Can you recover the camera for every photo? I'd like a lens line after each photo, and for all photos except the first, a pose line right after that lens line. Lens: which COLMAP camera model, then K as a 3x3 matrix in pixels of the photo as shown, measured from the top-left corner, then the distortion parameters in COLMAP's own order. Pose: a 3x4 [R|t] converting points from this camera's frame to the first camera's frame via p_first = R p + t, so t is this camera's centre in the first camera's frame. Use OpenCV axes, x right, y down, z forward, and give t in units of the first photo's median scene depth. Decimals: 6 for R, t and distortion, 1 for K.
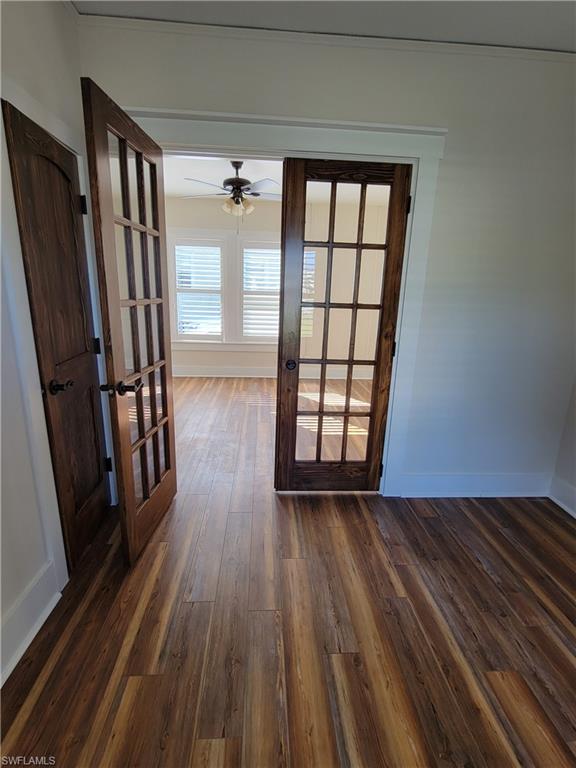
lens RADIAL K [[373.1, 0, 287.6], [0, 373.1, 385.6], [0, 0, 1]] dist [-0.003797, -0.000493]
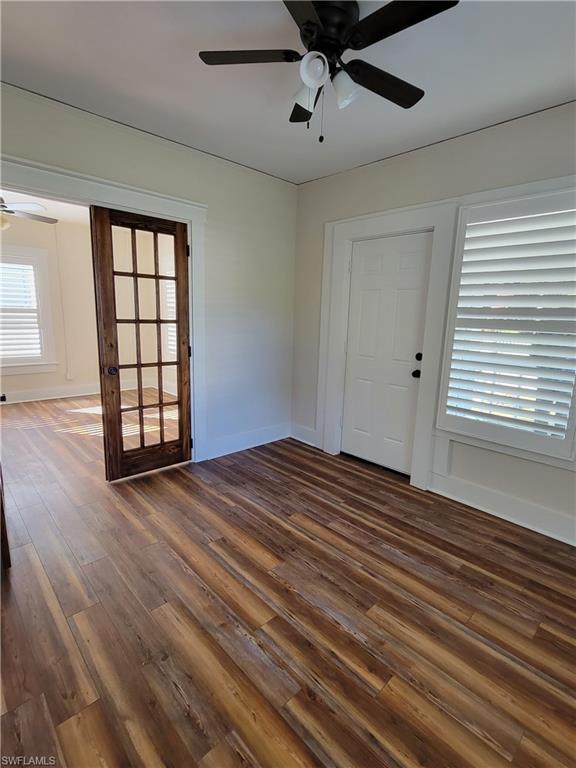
lens RADIAL K [[373.1, 0, 287.6], [0, 373.1, 385.6], [0, 0, 1]] dist [-0.003797, -0.000493]
pose [[0.766986, -0.130776, 0.628196, -0.349282], [0.153790, 0.987941, 0.017900, 0.062552], [-0.622961, 0.082881, 0.777850, -0.315277]]
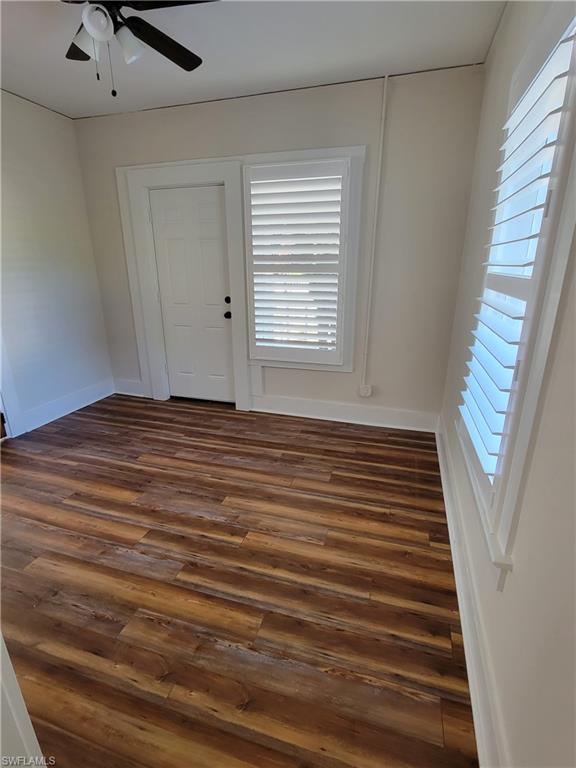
lens RADIAL K [[373.1, 0, 287.6], [0, 373.1, 385.6], [0, 0, 1]] dist [-0.003797, -0.000493]
pose [[0.352396, -0.323222, 0.878262, -0.522322], [0.244780, 0.937628, 0.246854, 0.069674], [-0.903272, 0.127990, 0.409534, -0.389532]]
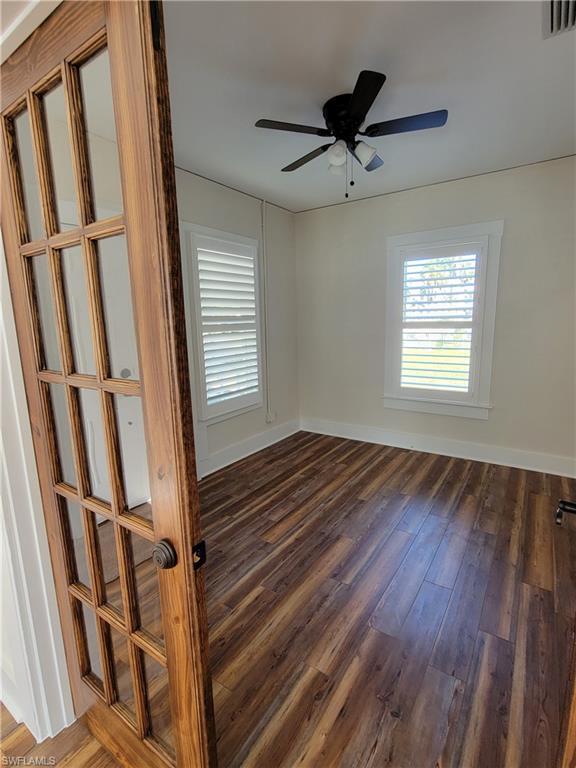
lens RADIAL K [[373.1, 0, 287.6], [0, 373.1, 385.6], [0, 0, 1]] dist [-0.003797, -0.000493]
pose [[-0.792876, -0.120399, 0.597371, -0.300351], [0.151274, 0.910715, 0.384335, -0.353299], [-0.590308, 0.395097, -0.703871, 1.228445]]
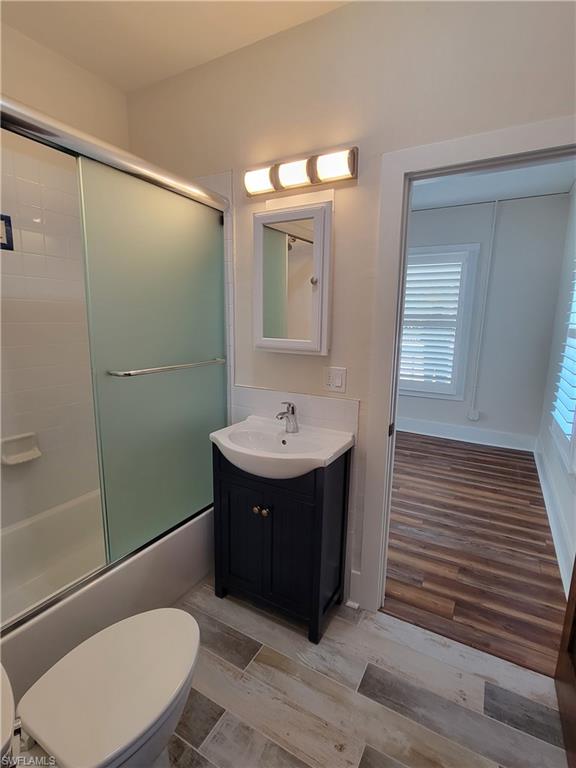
lens RADIAL K [[375.2, 0, 282.4], [0, 375.2, 385.1], [0, 0, 1]] dist [-0.004903, 0.000274]
pose [[0.549442, -0.174401, 0.817128, -1.241624], [0.212178, 0.975038, 0.065434, 0.039949], [-0.808142, 0.137424, 0.572731, -0.390568]]
